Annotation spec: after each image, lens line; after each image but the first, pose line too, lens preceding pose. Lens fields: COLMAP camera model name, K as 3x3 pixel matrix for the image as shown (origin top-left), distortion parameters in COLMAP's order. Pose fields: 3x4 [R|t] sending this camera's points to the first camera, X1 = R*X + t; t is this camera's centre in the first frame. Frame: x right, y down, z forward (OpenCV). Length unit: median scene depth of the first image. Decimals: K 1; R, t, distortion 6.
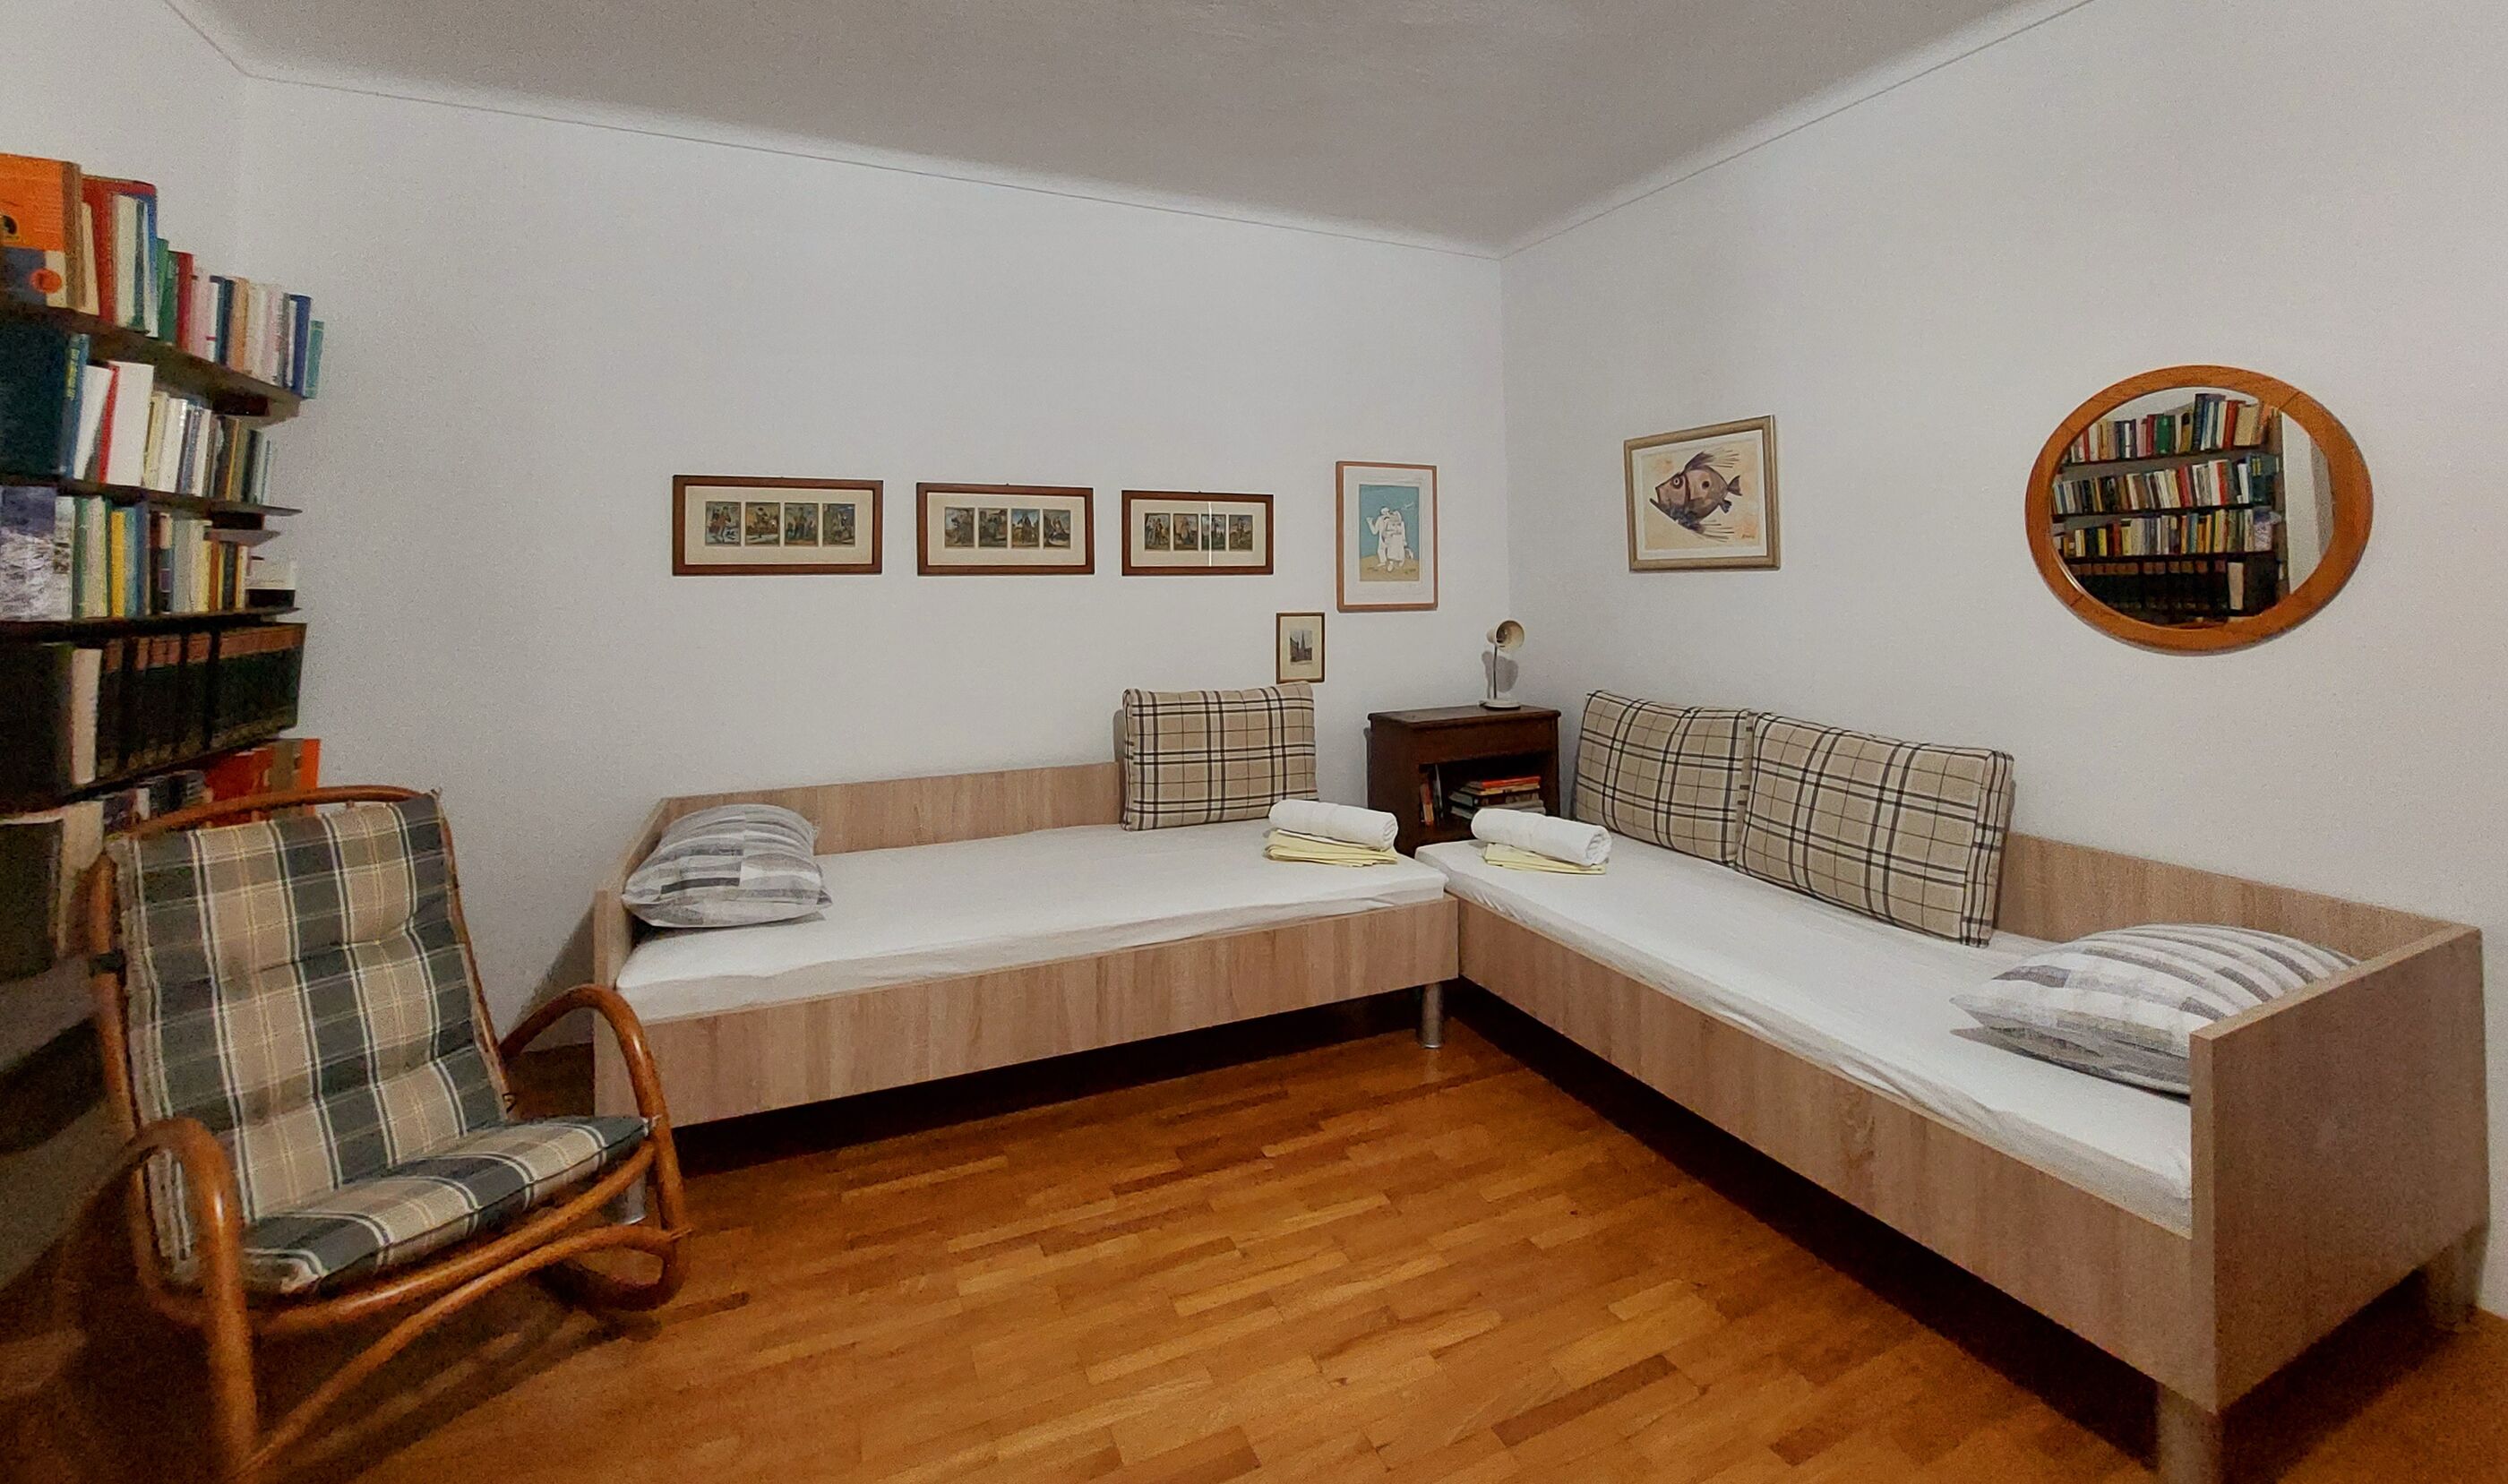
lens RADIAL K [[1024.9, 0, 1262.2], [0, 1024.9, 548.5], [0, 0, 1]] dist [-0.023999, -0.000322]
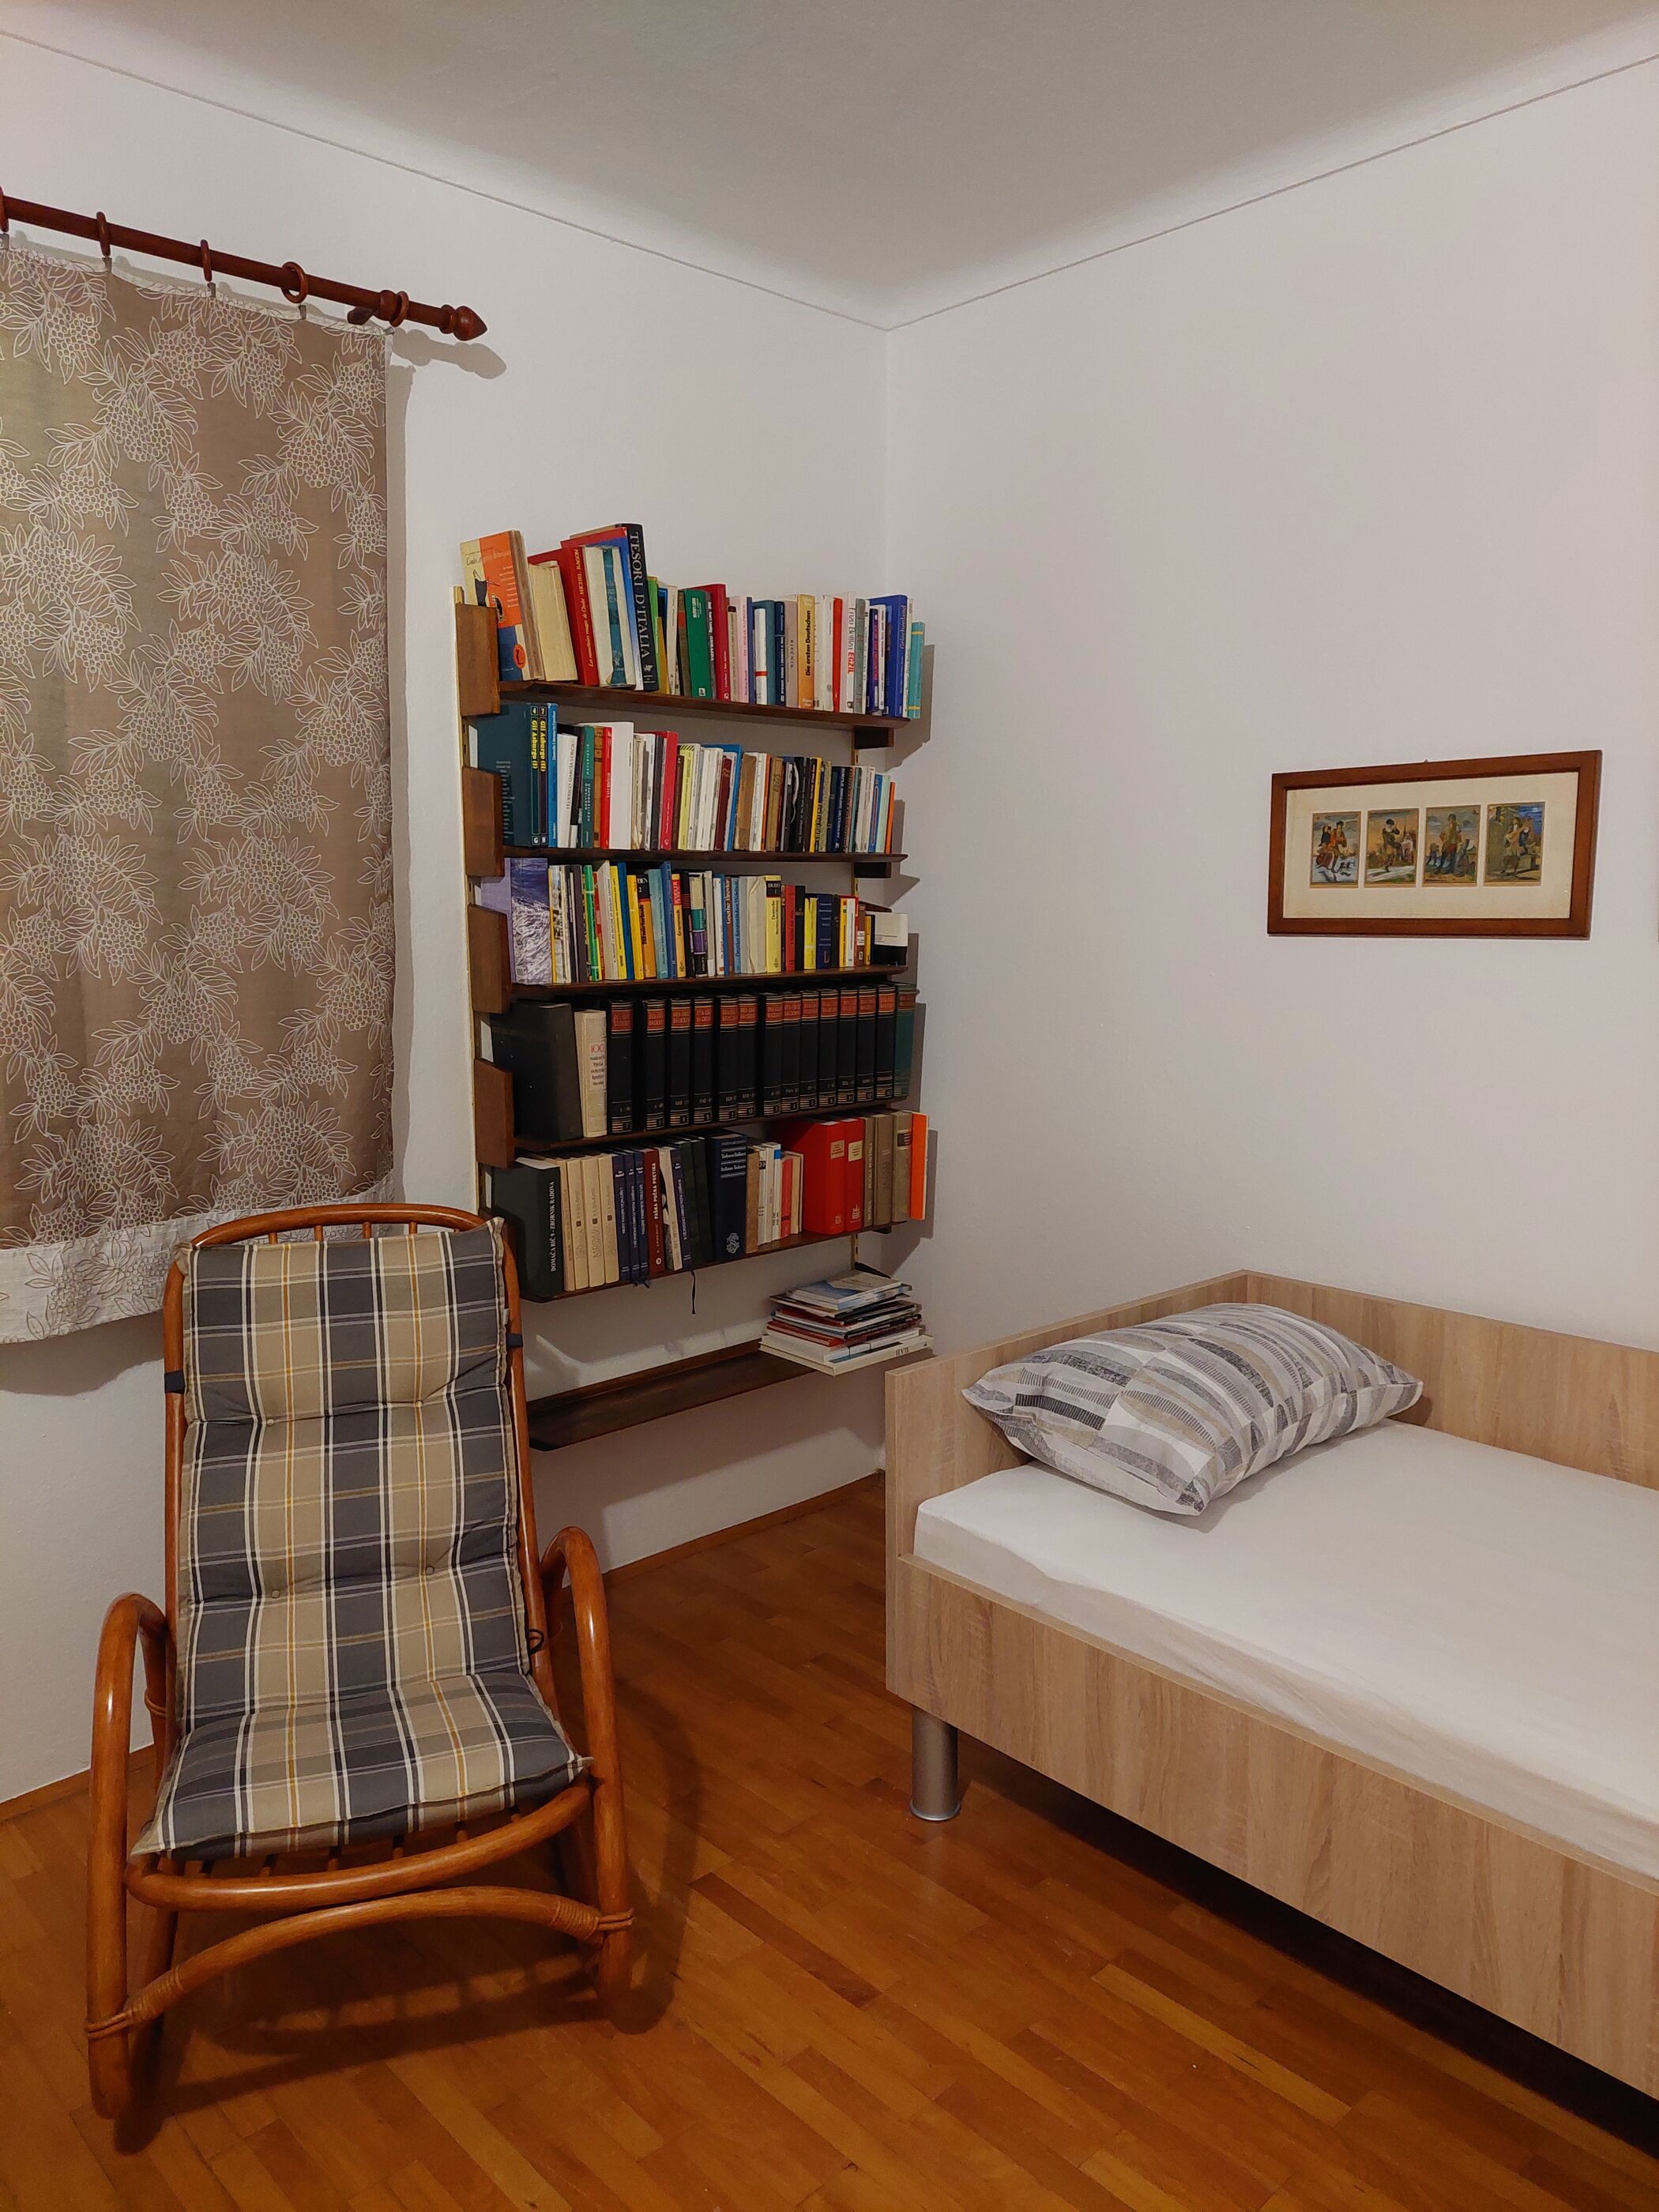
lens RADIAL K [[1562.0, 0, 829.5], [0, 1562.0, 1106.0], [0, 0, 1]] dist [0.096024, -0.090902]
pose [[0.319077, 0.130823, -0.938656, 0.346282], [0.029107, 0.988607, 0.147679, -0.027343], [0.947282, -0.074442, 0.311634, 0.531607]]
